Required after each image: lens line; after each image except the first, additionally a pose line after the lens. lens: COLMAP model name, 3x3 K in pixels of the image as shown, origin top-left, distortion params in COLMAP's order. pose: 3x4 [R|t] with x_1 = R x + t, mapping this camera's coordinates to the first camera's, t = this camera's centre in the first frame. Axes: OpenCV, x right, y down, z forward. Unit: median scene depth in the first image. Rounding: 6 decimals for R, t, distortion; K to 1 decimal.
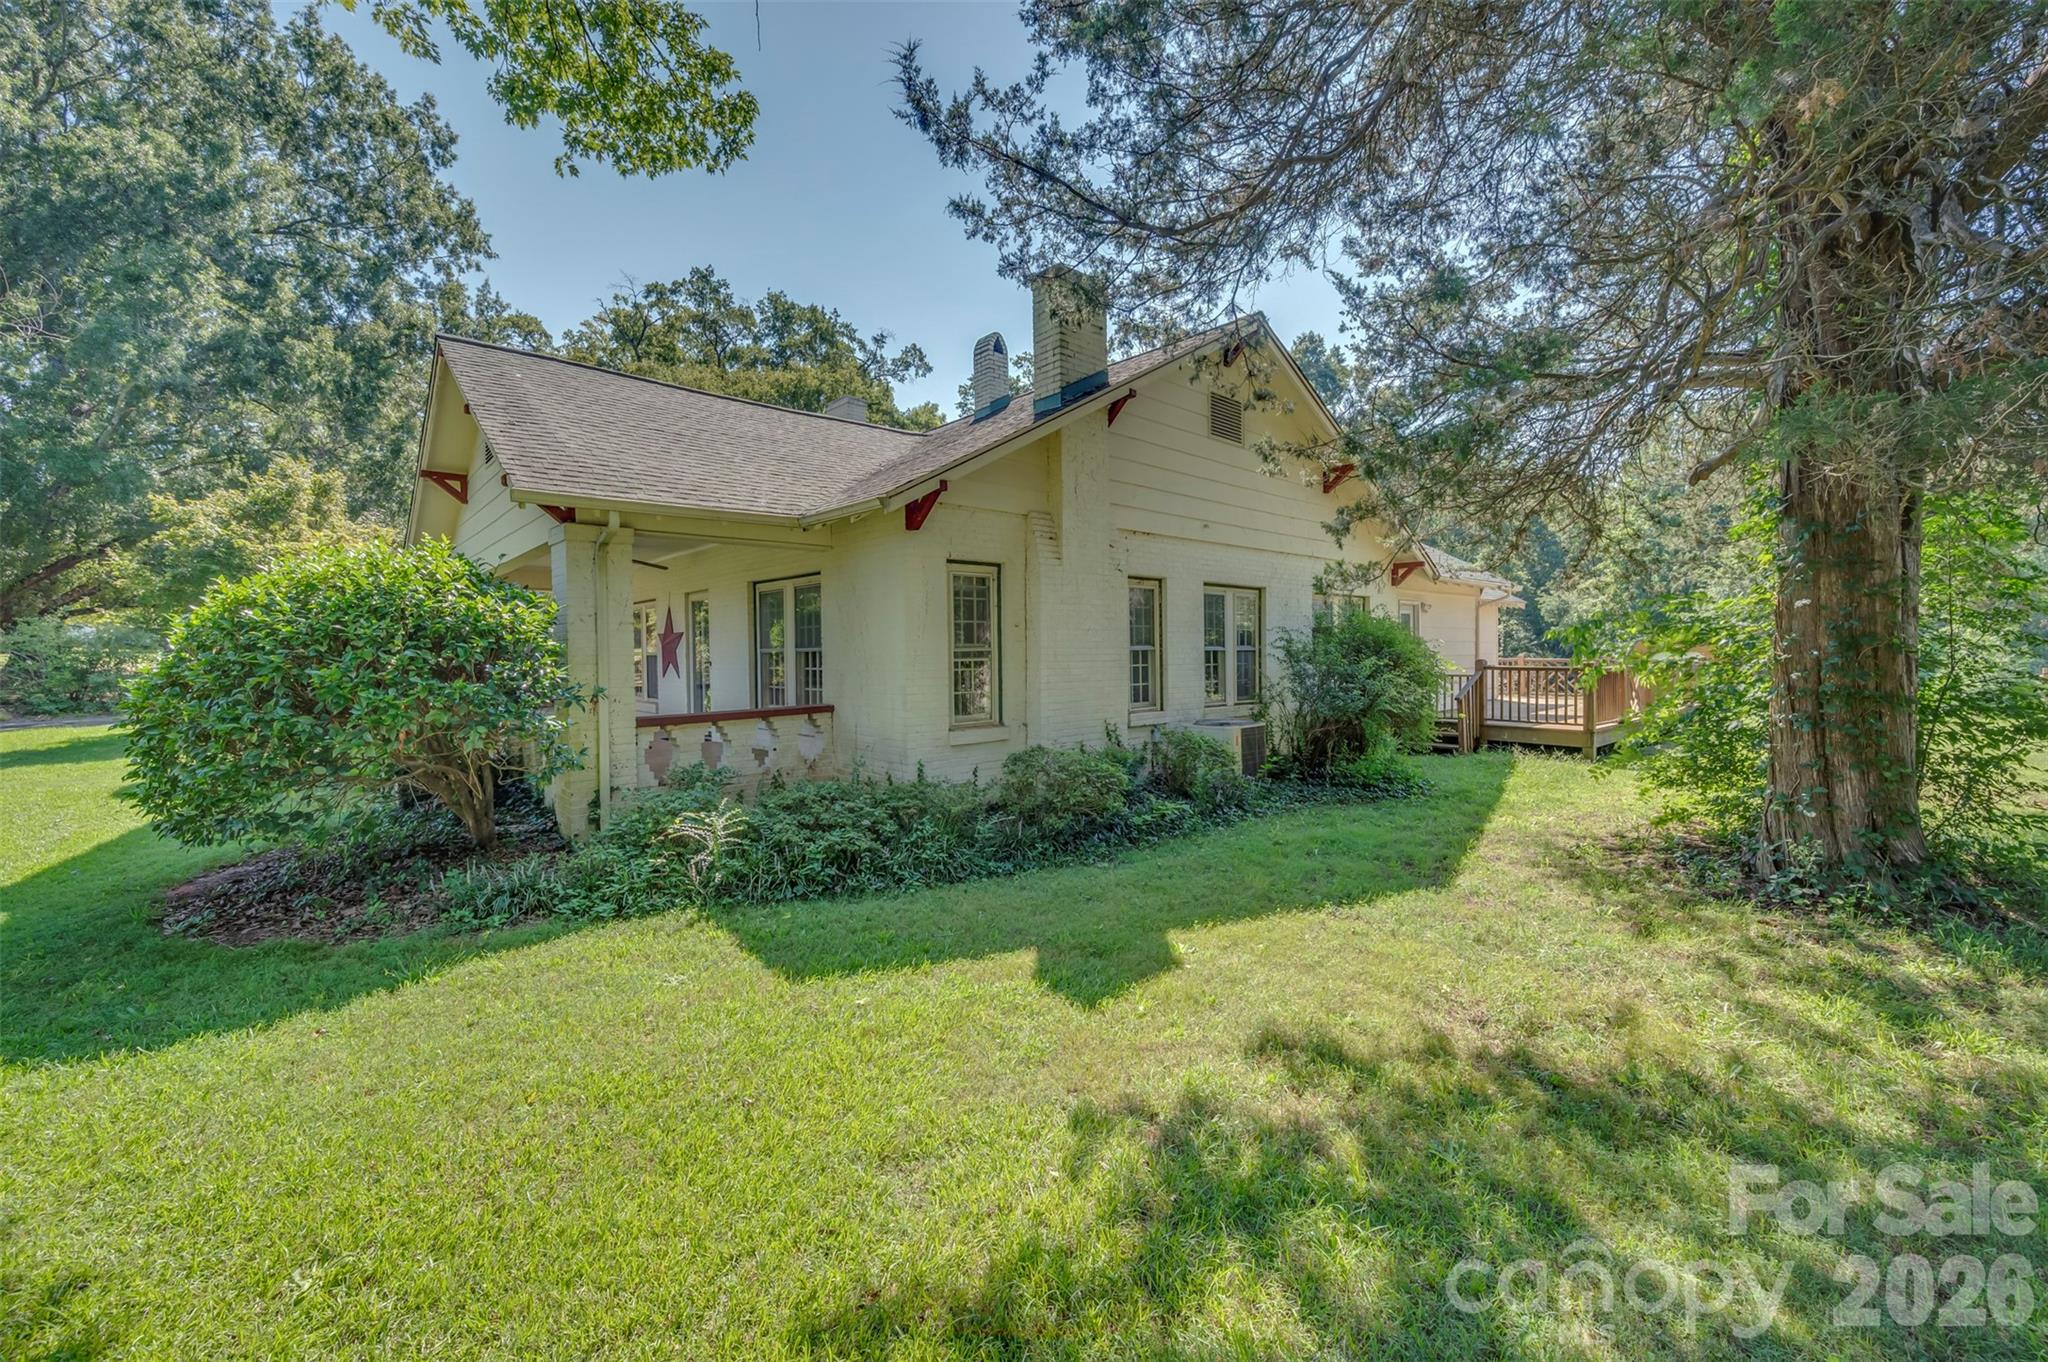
lens RADIAL K [[811.3, 0, 1025.1], [0, 811.3, 655.0], [0, 0, 1]] dist [0.000435, 0.000018]
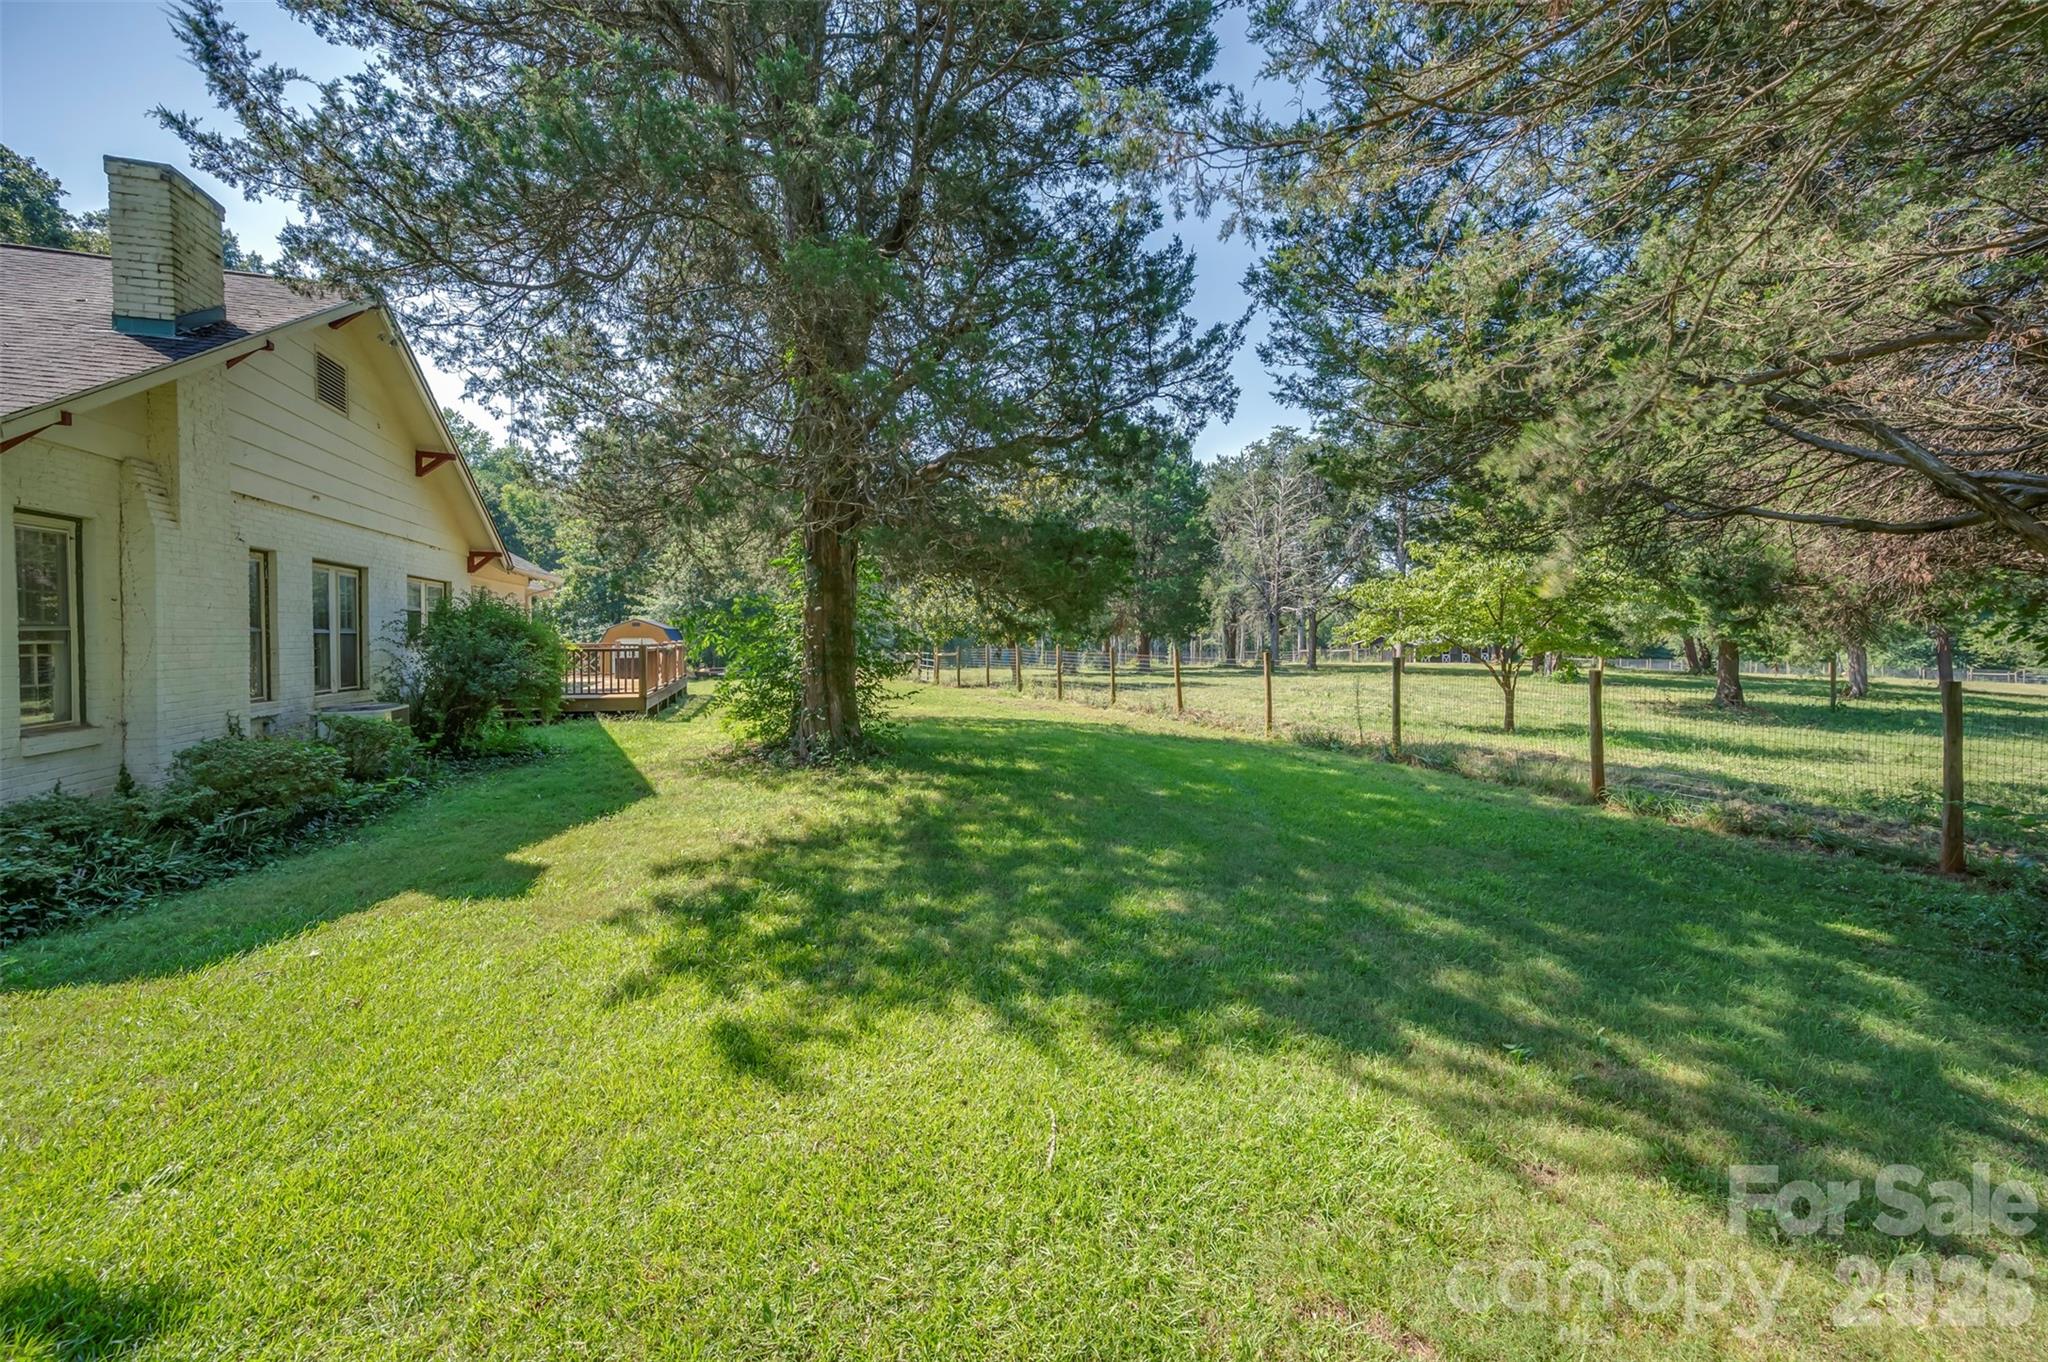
lens RADIAL K [[821.9, 0, 1024.0], [0, 821.9, 681.0], [0, 0, 1]] dist [-0.000317, -0.000072]
pose [[0.410036, -0.046033, 0.910907, -0.361312], [0.003979, 0.998806, 0.048684, 0.007869], [-0.912061, -0.016337, 0.409729, -0.138771]]
